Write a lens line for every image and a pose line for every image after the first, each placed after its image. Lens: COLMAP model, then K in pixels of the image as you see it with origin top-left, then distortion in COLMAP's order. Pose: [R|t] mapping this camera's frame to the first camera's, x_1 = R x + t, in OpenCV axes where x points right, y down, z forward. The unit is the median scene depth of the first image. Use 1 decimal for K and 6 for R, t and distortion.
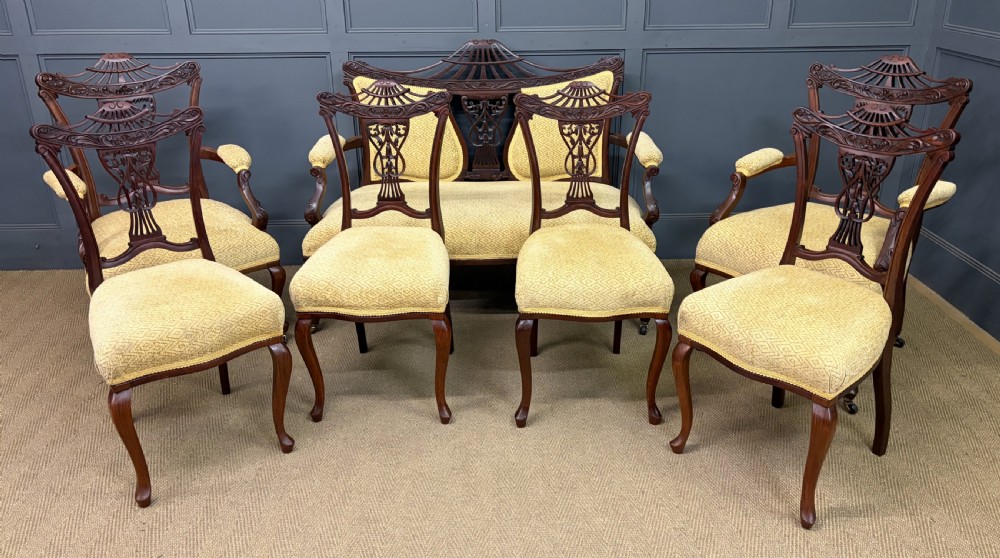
lens RADIAL K [[776.1, 0, 490.7], [0, 776.1, 266.3], [0, 0, 1]] dist [0.032220, -0.009819]
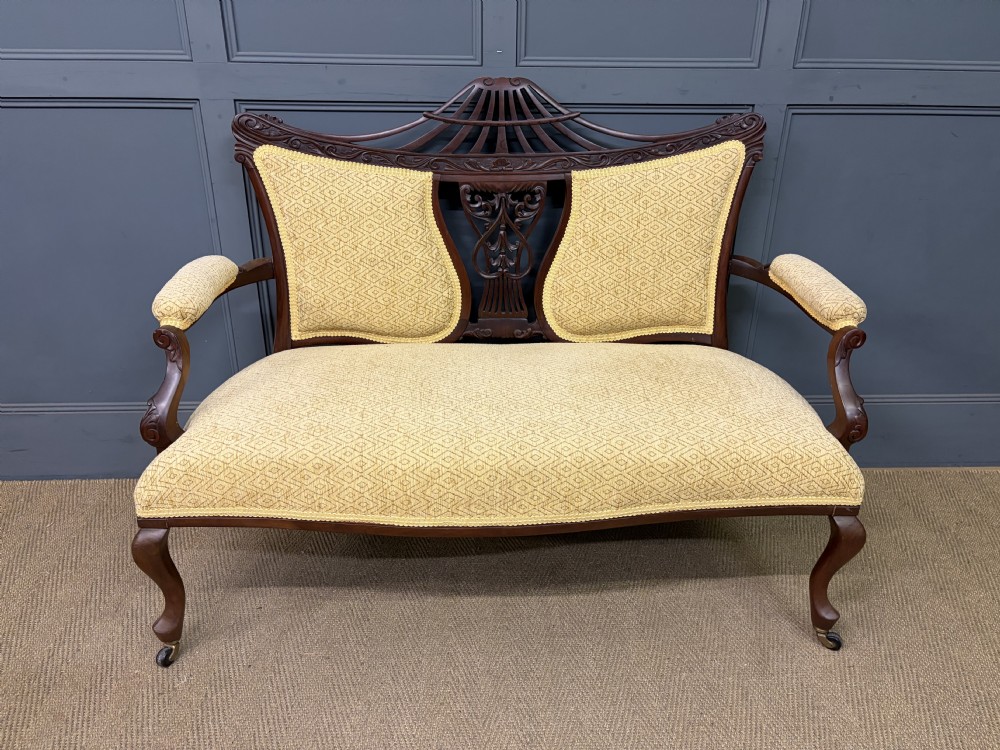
lens RADIAL K [[763.1, 0, 499.3], [0, 763.1, 380.9], [0, 0, 1]] dist [0.050635, -0.057529]
pose [[0.998430, -0.002937, 0.055931, -0.042879], [0.001158, 0.999493, 0.031827, -0.104843], [-0.055996, -0.031712, 0.997927, 0.487466]]
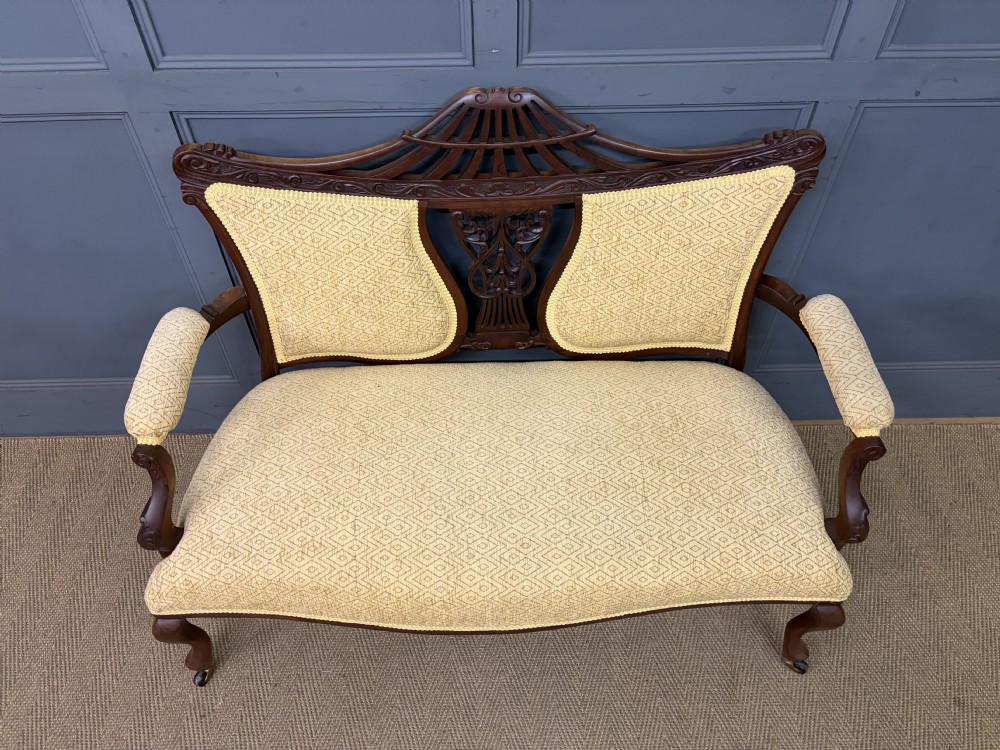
lens RADIAL K [[763.1, 0, 496.0], [0, 763.1, 381.5], [0, 0, 1]] dist [0.050635, -0.057529]
pose [[0.999660, -0.016967, 0.019807, -0.022890], [0.005996, 0.888626, 0.458593, -0.353422], [-0.025382, -0.458318, 0.888426, 0.578890]]
